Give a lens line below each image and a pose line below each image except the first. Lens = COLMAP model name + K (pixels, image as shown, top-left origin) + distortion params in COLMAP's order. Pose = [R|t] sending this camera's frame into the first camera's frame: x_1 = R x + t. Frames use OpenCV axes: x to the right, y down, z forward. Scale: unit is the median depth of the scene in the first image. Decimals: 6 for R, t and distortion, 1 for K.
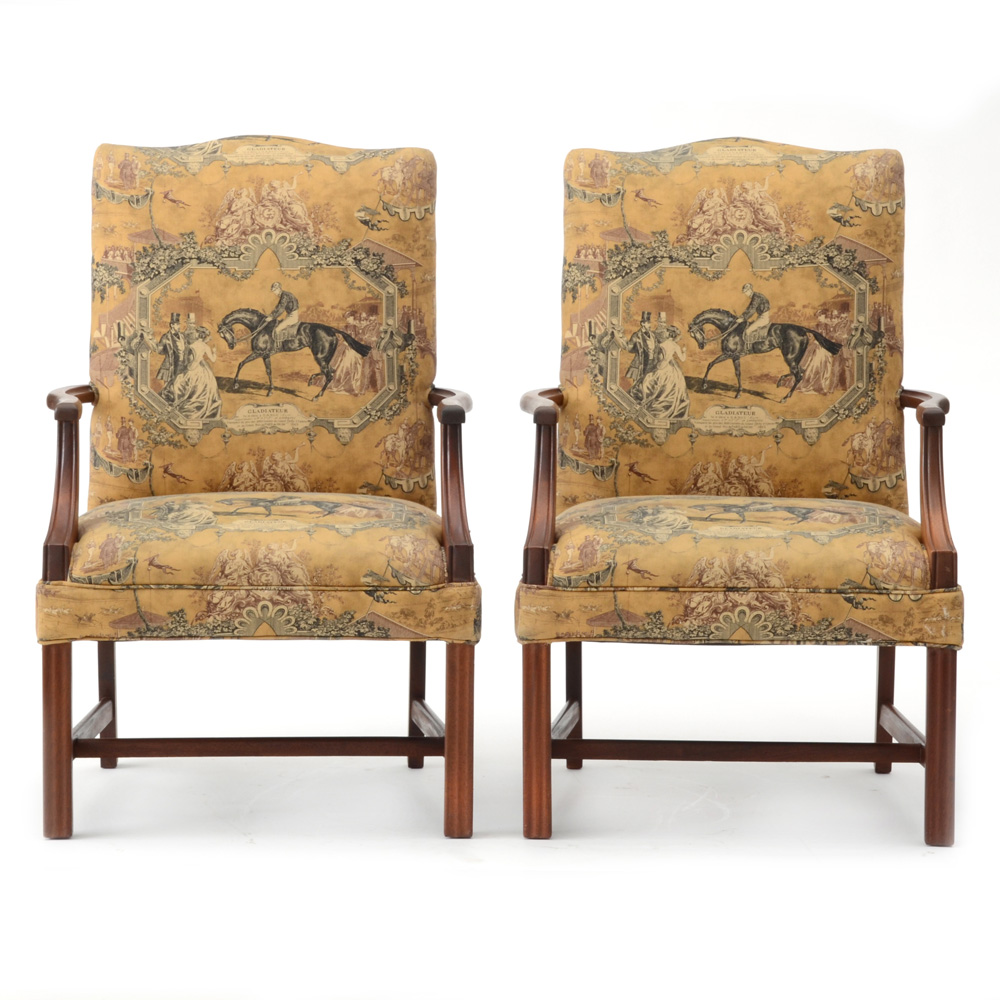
lens RADIAL K [[3954.1, 0, 473.9], [0, 3954.1, 473.1], [0, 0, 1]] dist [0.466654, 0.000000]
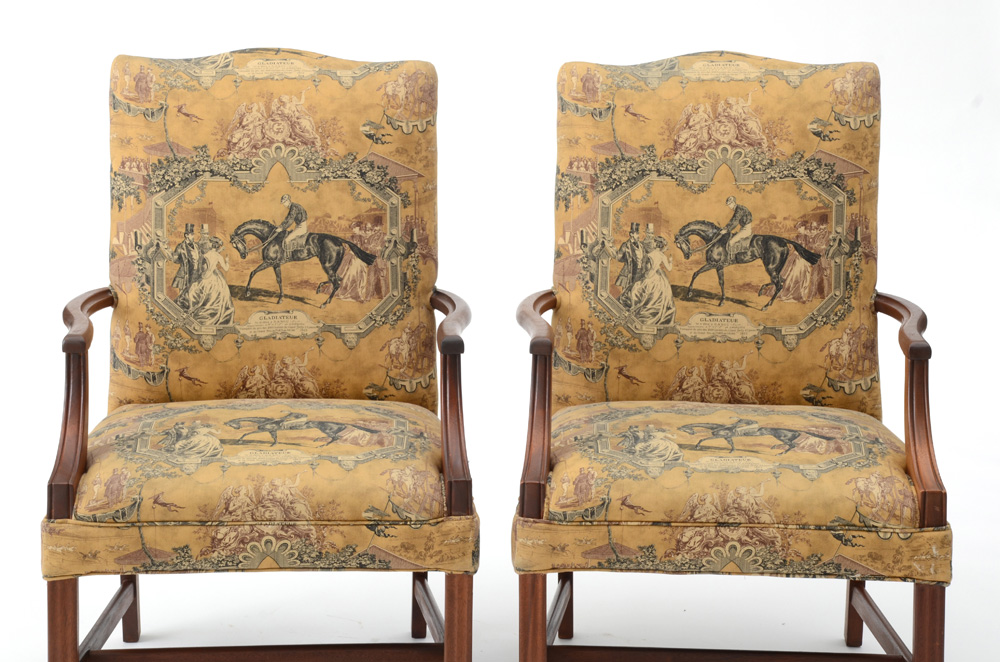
lens RADIAL K [[2603.4, 0, 495.7], [0, 2603.4, 326.7], [0, 0, 1]] dist [0.664244, 0.000000]
pose [[0.999973, 0.000062, 0.007329, 0.001047], [-0.000751, 0.995573, 0.093991, -0.079048], [-0.007291, -0.093994, 0.995546, 0.301231]]
